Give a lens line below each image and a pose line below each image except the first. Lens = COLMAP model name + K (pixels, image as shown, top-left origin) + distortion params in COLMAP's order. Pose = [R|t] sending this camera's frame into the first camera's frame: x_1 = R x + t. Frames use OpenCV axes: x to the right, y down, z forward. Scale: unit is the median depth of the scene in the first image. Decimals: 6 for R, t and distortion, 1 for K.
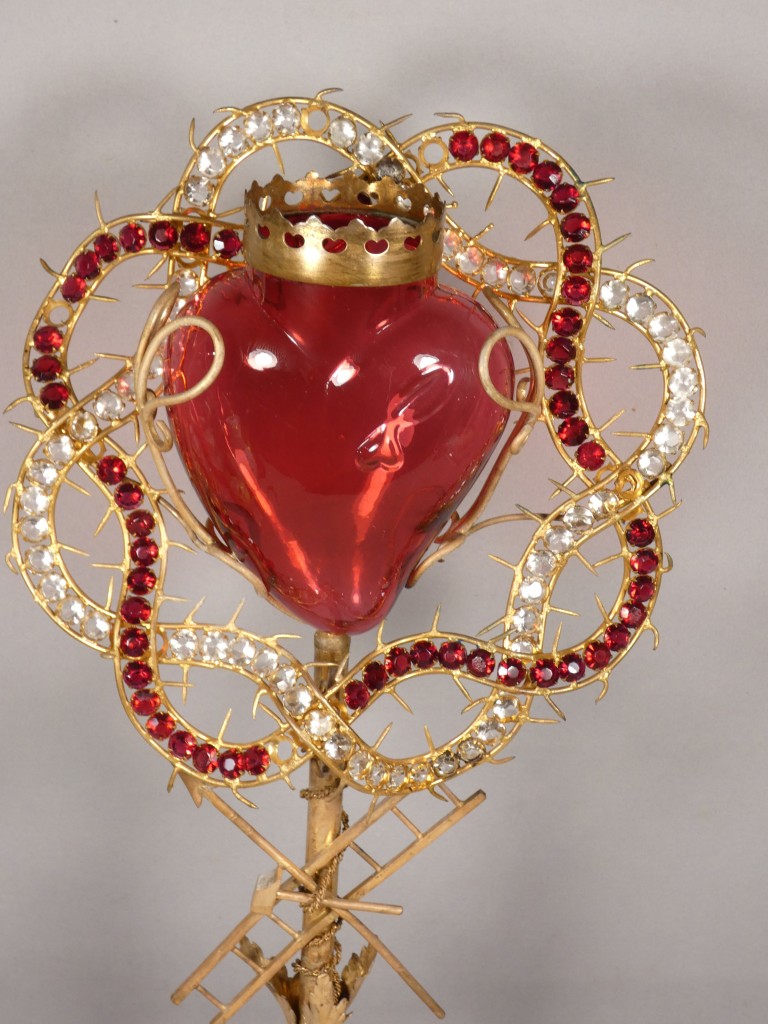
lens RADIAL K [[1595.3, 0, 384.0], [0, 1595.3, 512.0], [0, 0, 1]] dist [0.027665, 0.014924]
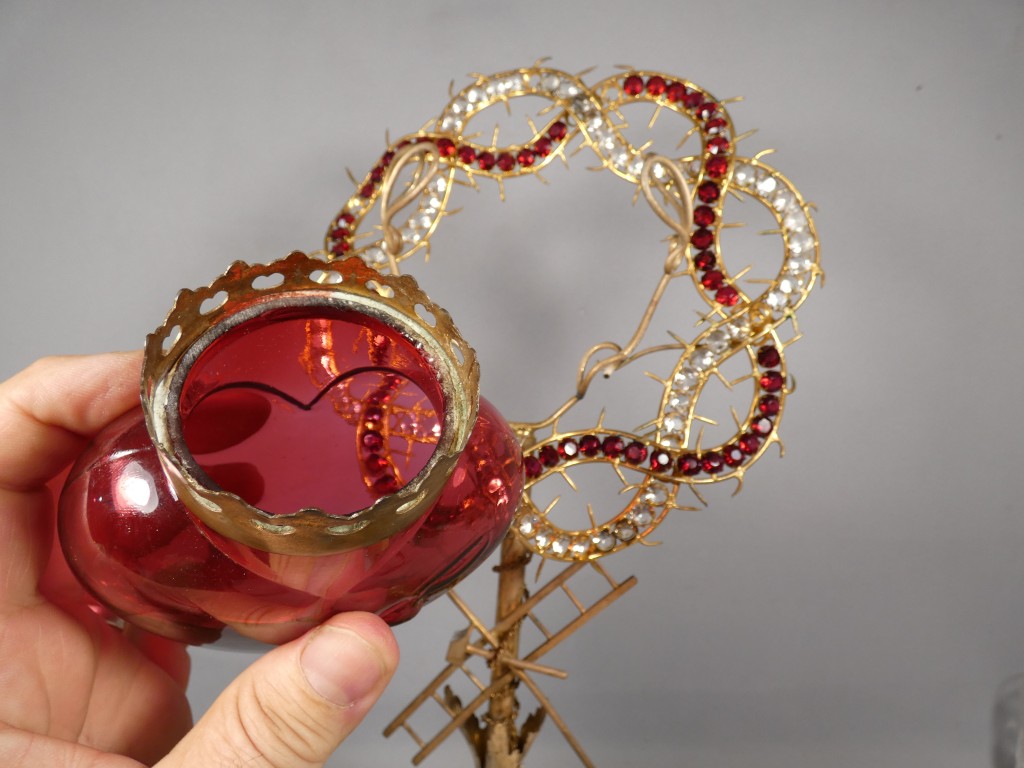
lens RADIAL K [[600.5, 0, 512.0], [0, 600.5, 384.0], [0, 0, 1]] dist [0.000708, 0.001710]
pose [[0.988071, 0.040244, -0.148644, 0.032819], [-0.079692, 0.959574, -0.269938, 0.177239], [0.131772, 0.278564, 0.951335, 0.534676]]
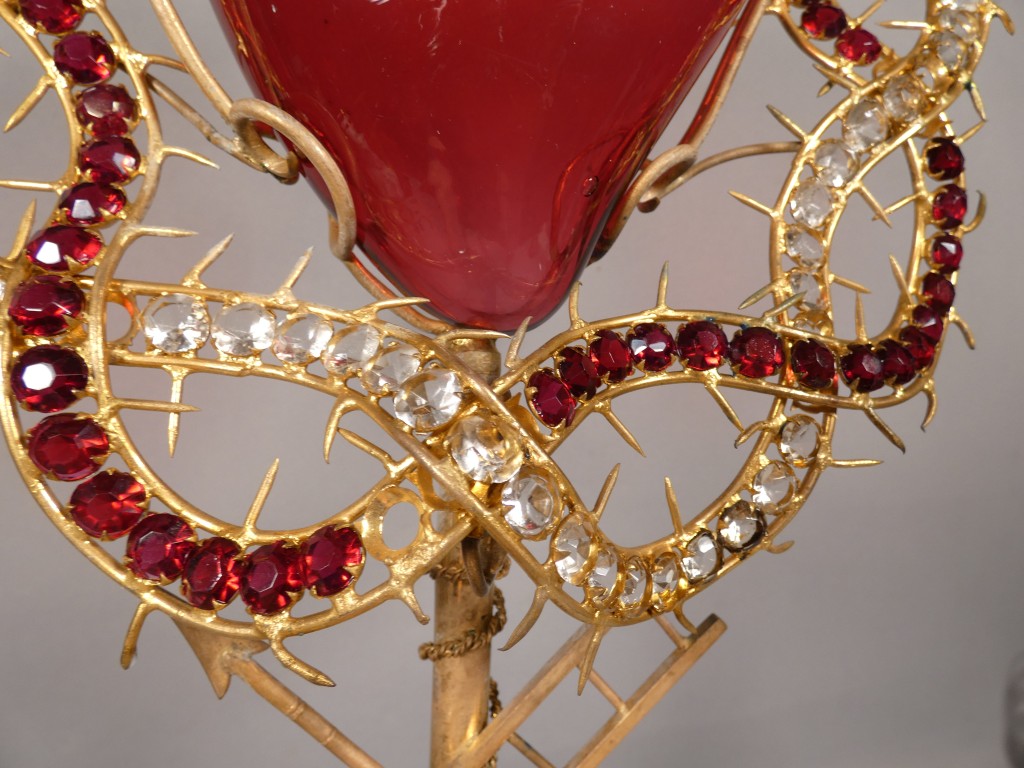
lens RADIAL K [[598.4, 0, 512.0], [0, 598.4, 384.0], [0, 0, 1]] dist [0.007308, -0.002224]
pose [[0.985668, -0.026920, 0.166532, -0.057527], [0.071234, 0.961273, -0.266233, 0.154999], [-0.152916, 0.274281, 0.949414, 0.823022]]
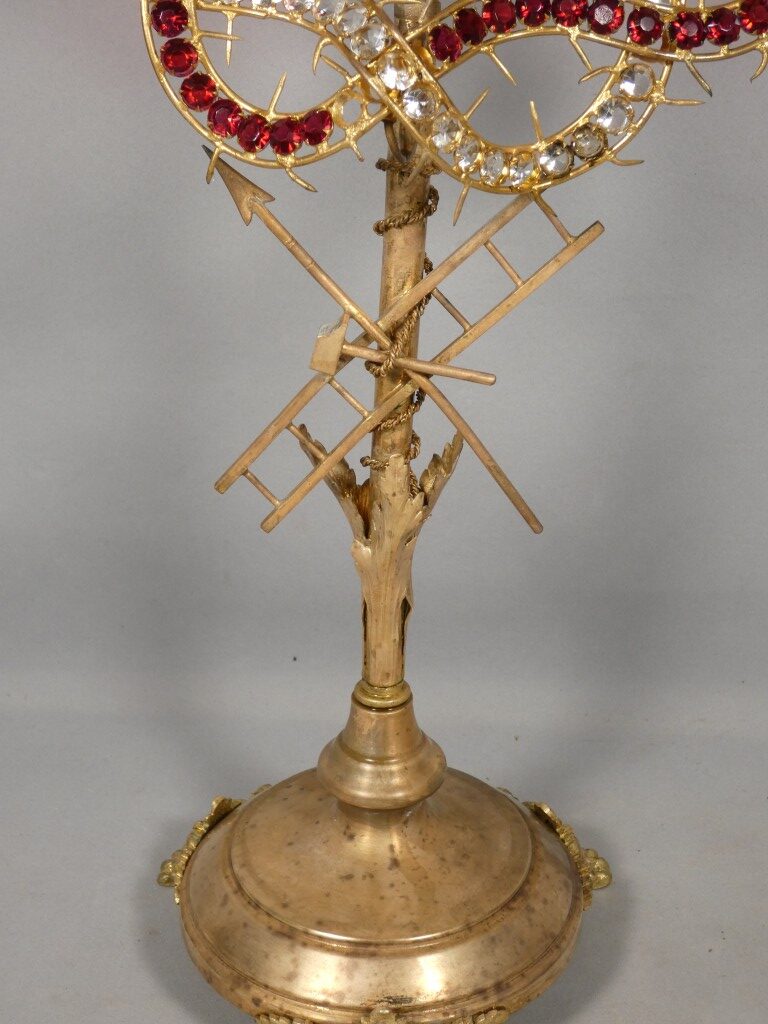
lens RADIAL K [[1550.3, 0, 405.0], [0, 1550.3, 512.4], [0, 0, 1]] dist [0.037309, -0.154760]
pose [[0.998249, 0.030363, -0.050760, 0.008571], [-0.026253, 0.996468, 0.079761, 0.279960], [0.053002, -0.078289, 0.995521, 0.221200]]
